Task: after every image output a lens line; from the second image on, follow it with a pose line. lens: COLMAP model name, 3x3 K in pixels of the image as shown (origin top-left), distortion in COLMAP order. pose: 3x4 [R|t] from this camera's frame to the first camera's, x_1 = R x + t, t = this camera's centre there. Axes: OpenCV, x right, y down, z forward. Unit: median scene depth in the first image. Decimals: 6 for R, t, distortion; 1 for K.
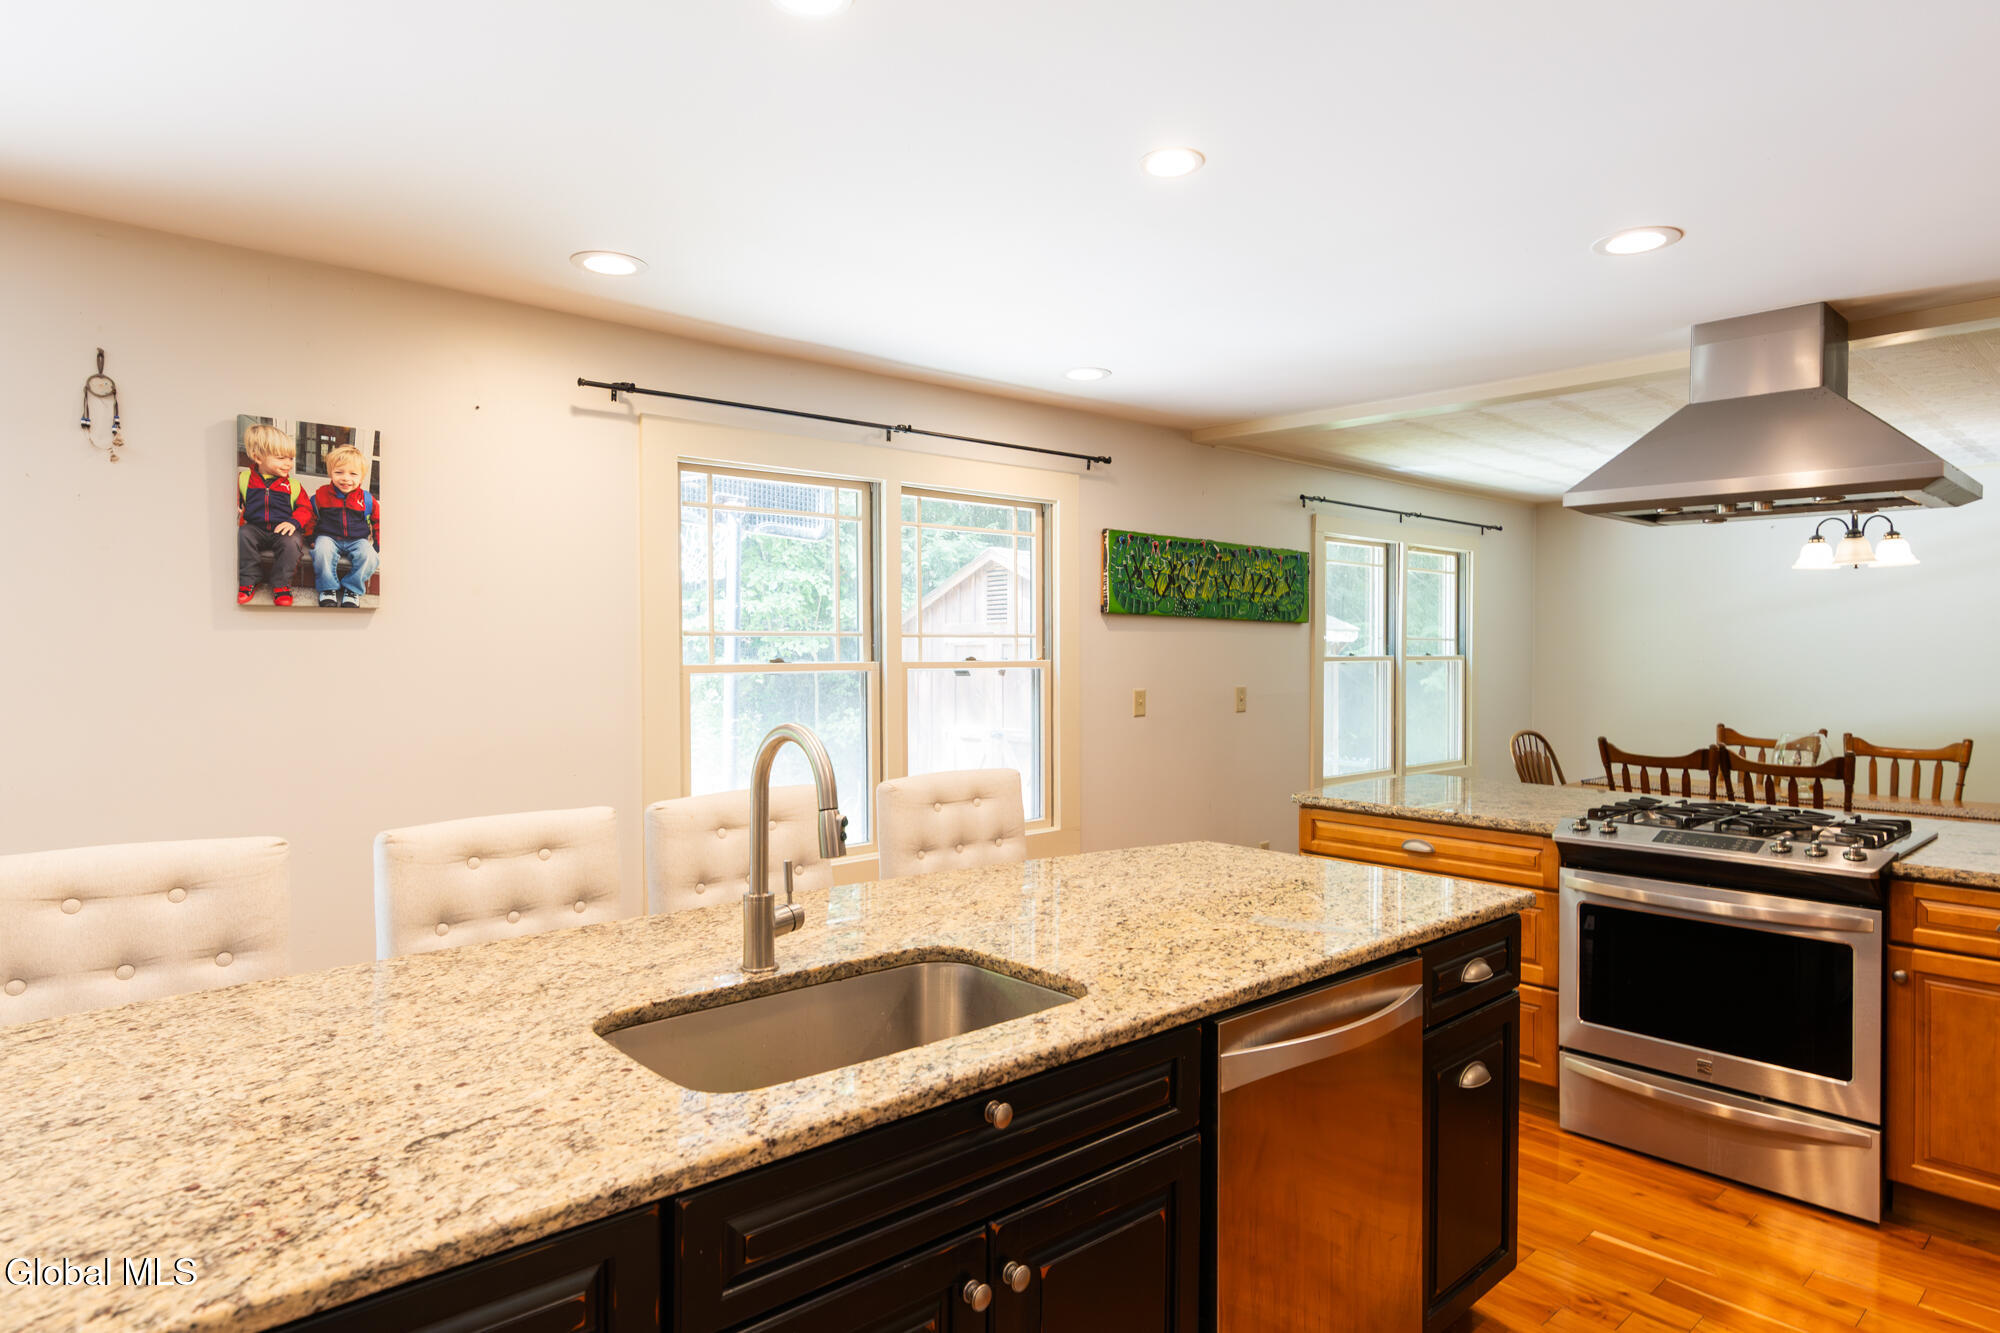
lens RADIAL K [[1137.1, 0, 1000.0], [0, 1137.1, 666.5], [0, 0, 1]] dist [0.003088, -0.000460]
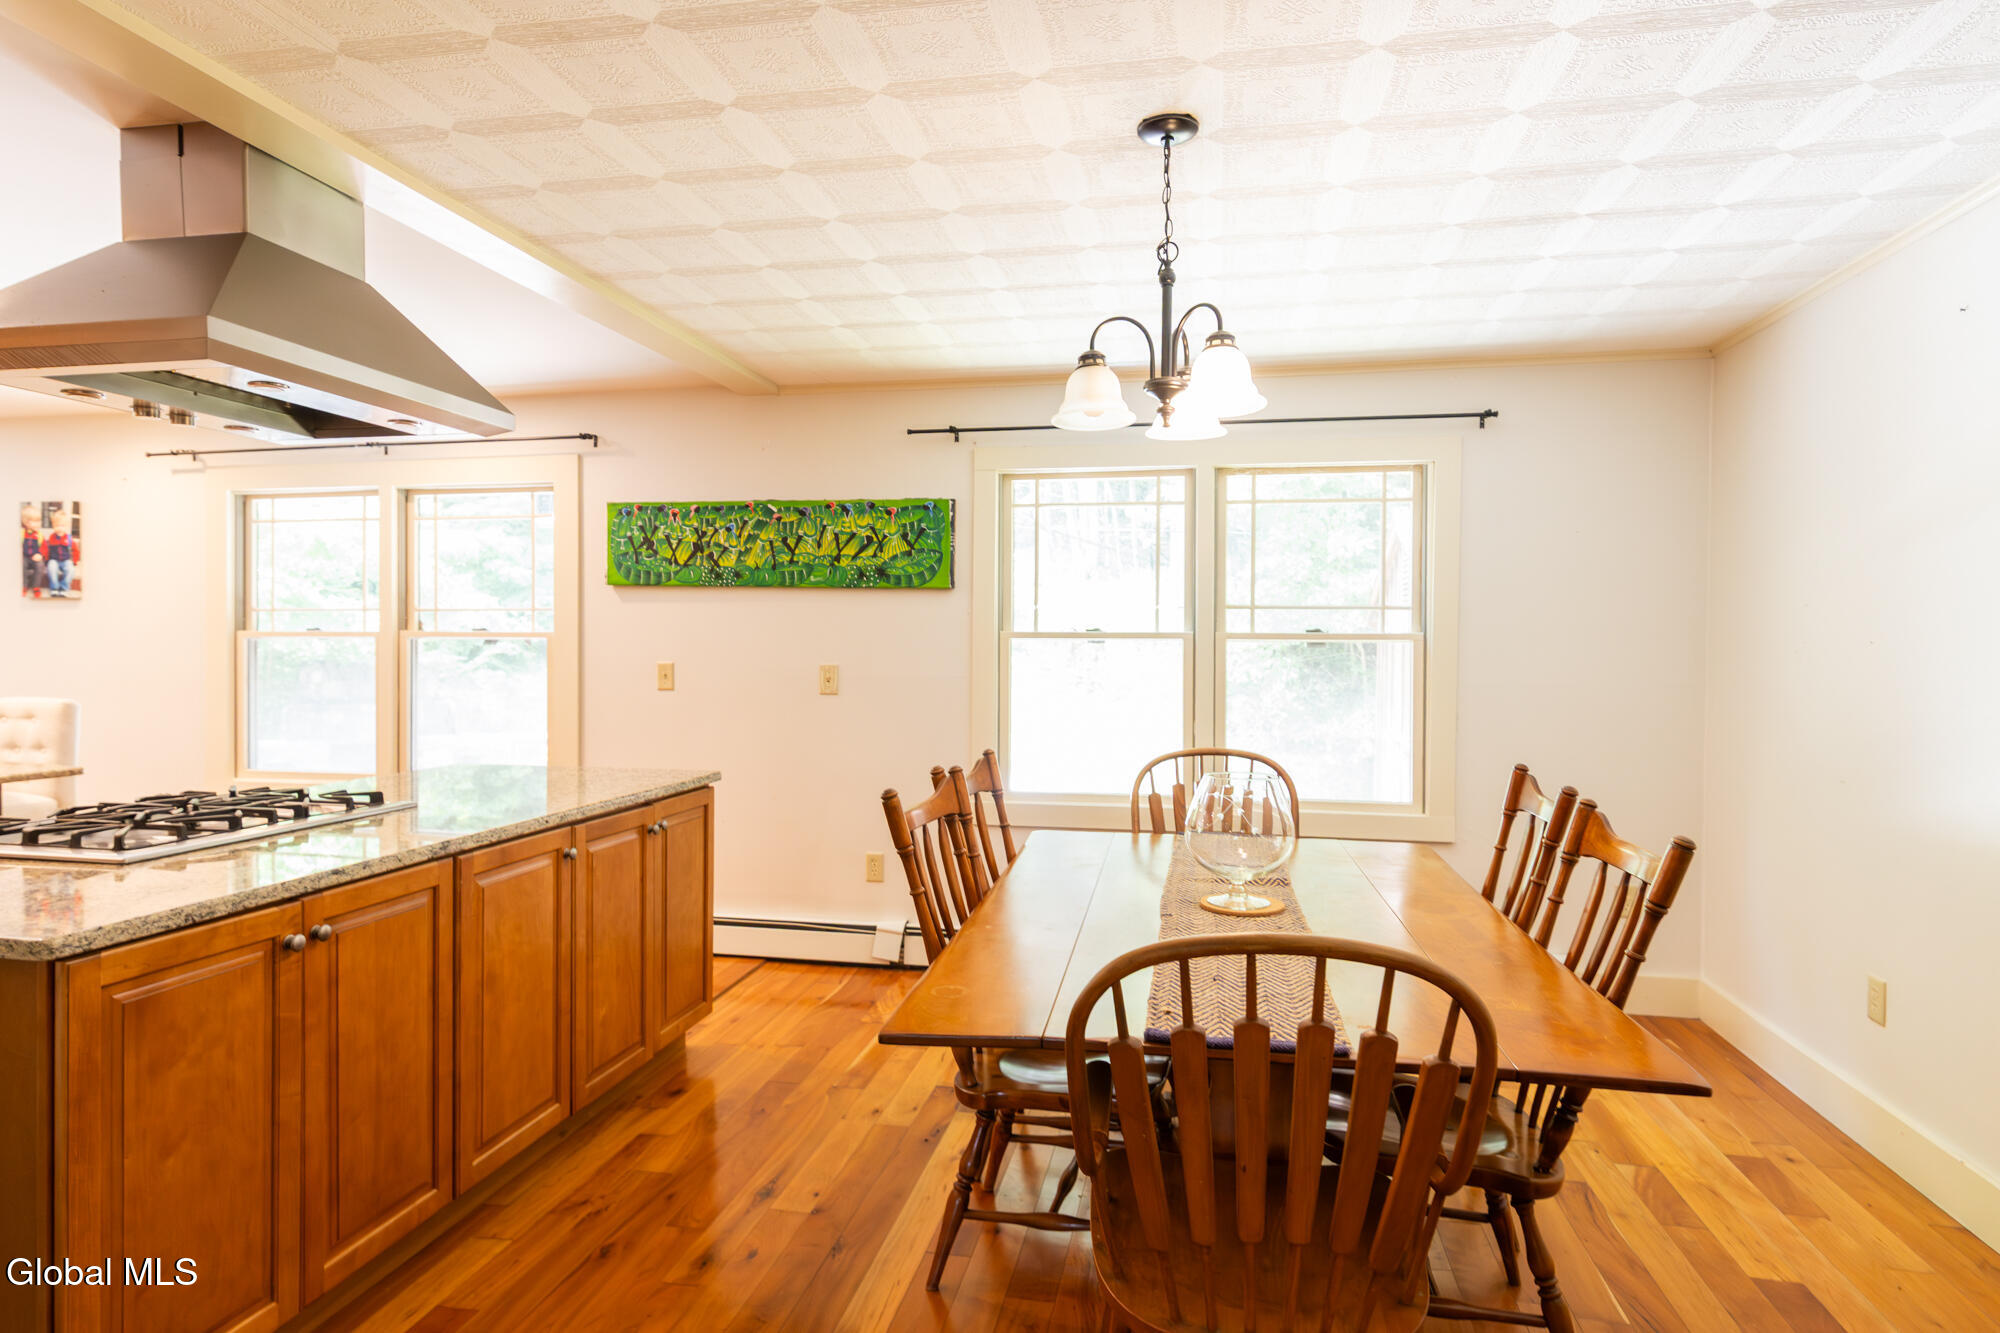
lens RADIAL K [[1104.6, 0, 1000.0], [0, 1104.6, 666.5], [0, 0, 1]] dist [0.003231, 0.000912]
pose [[0.607445, 0.021288, -0.794077, 1.609796], [-0.016765, 0.999762, 0.013978, 0.008929], [0.794185, 0.004822, 0.607657, 0.995309]]
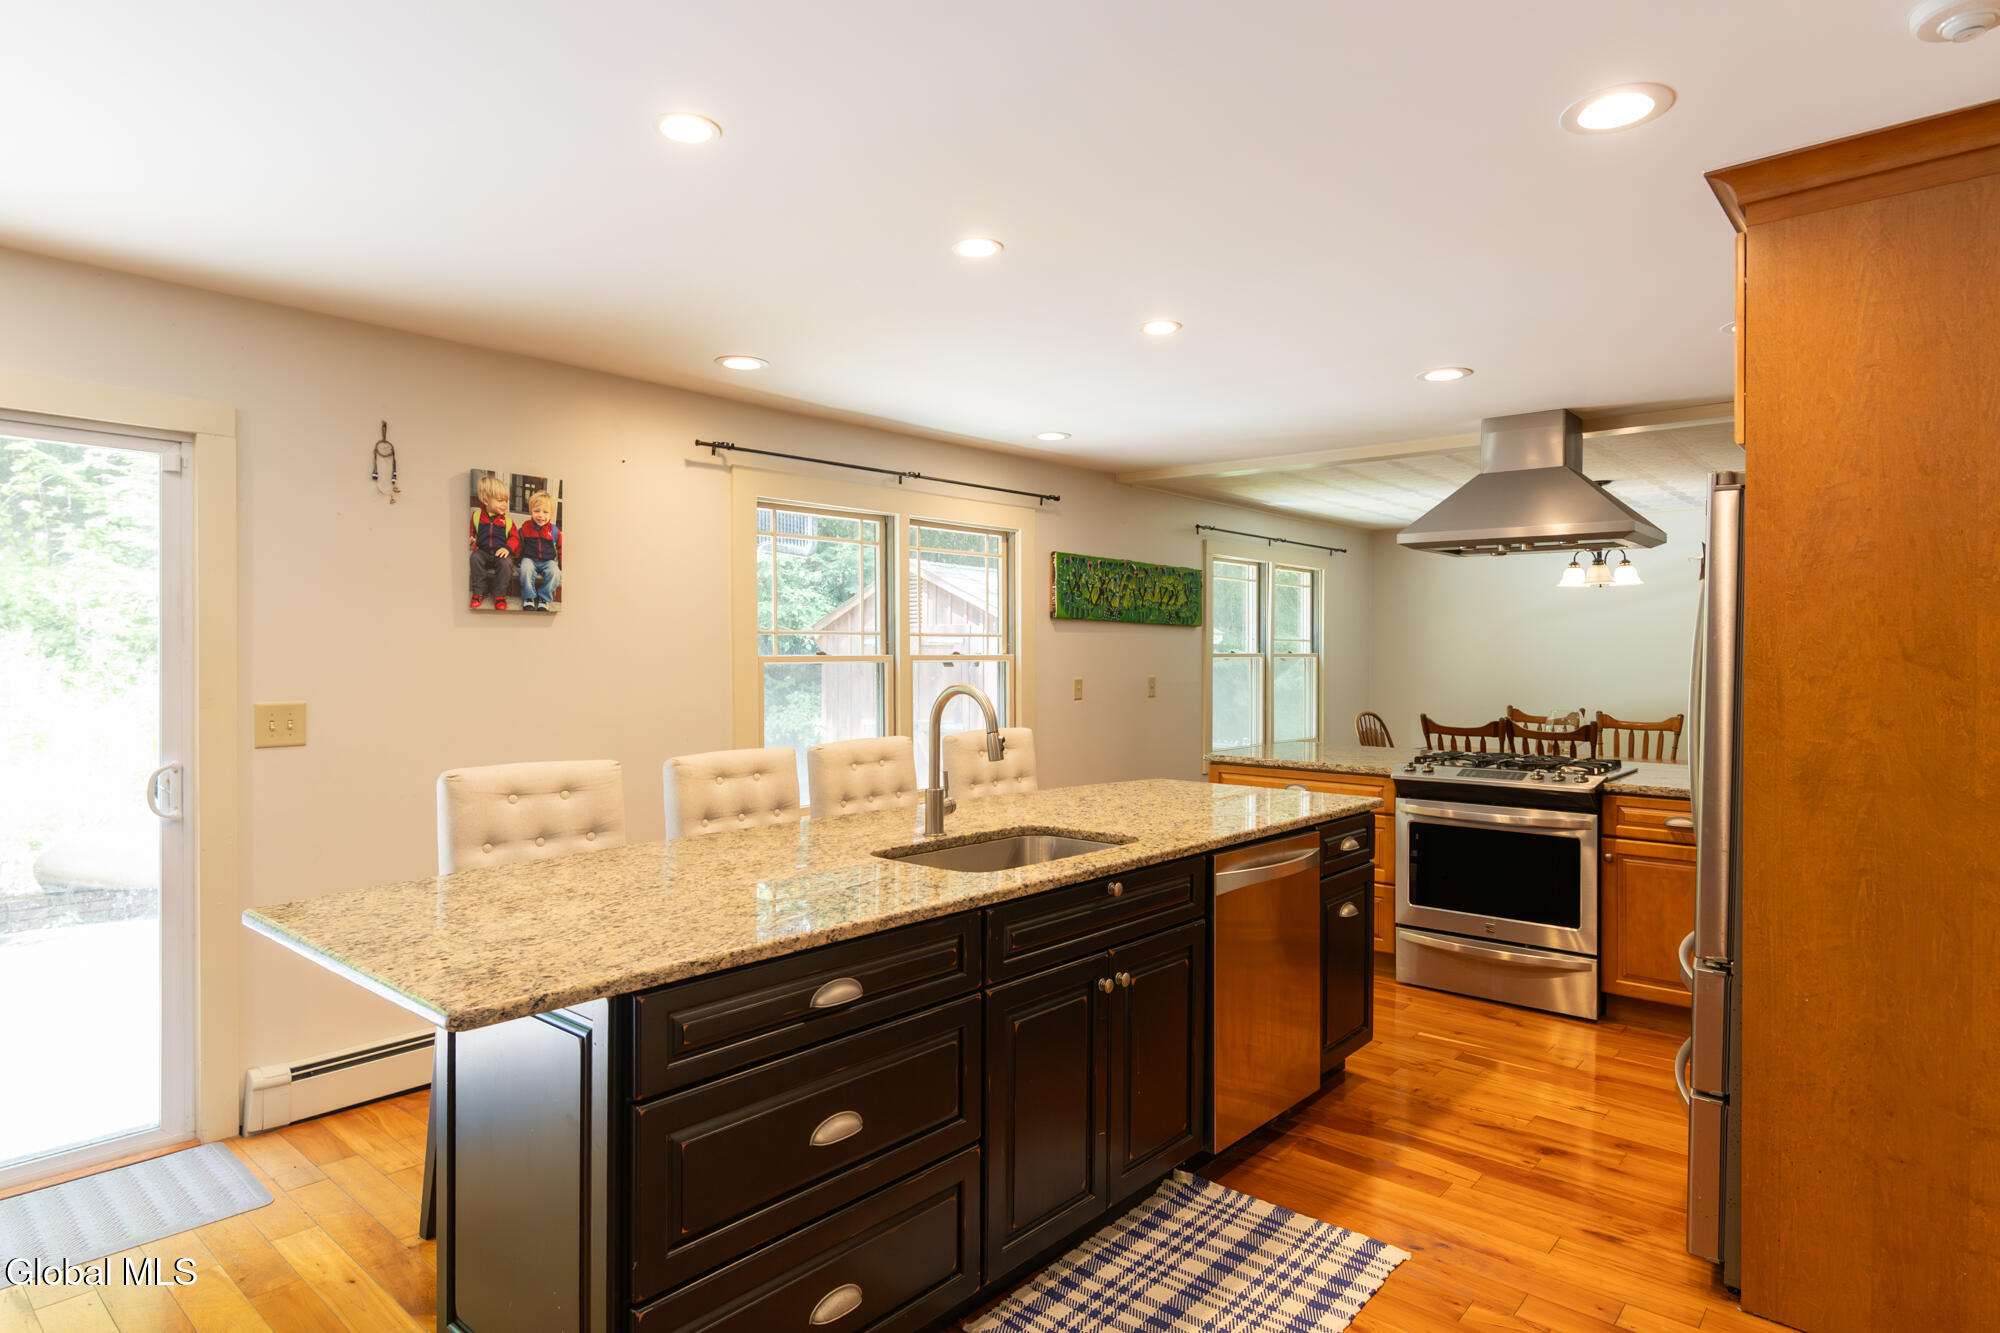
lens RADIAL K [[1104.6, 0, 1000.0], [0, 1104.6, 666.5], [0, 0, 1]] dist [0.003231, 0.000912]
pose [[0.992611, -0.001281, 0.121334, -0.172550], [0.001663, 0.999994, -0.003051, 0.016330], [-0.121330, 0.003230, 0.992607, -0.322850]]
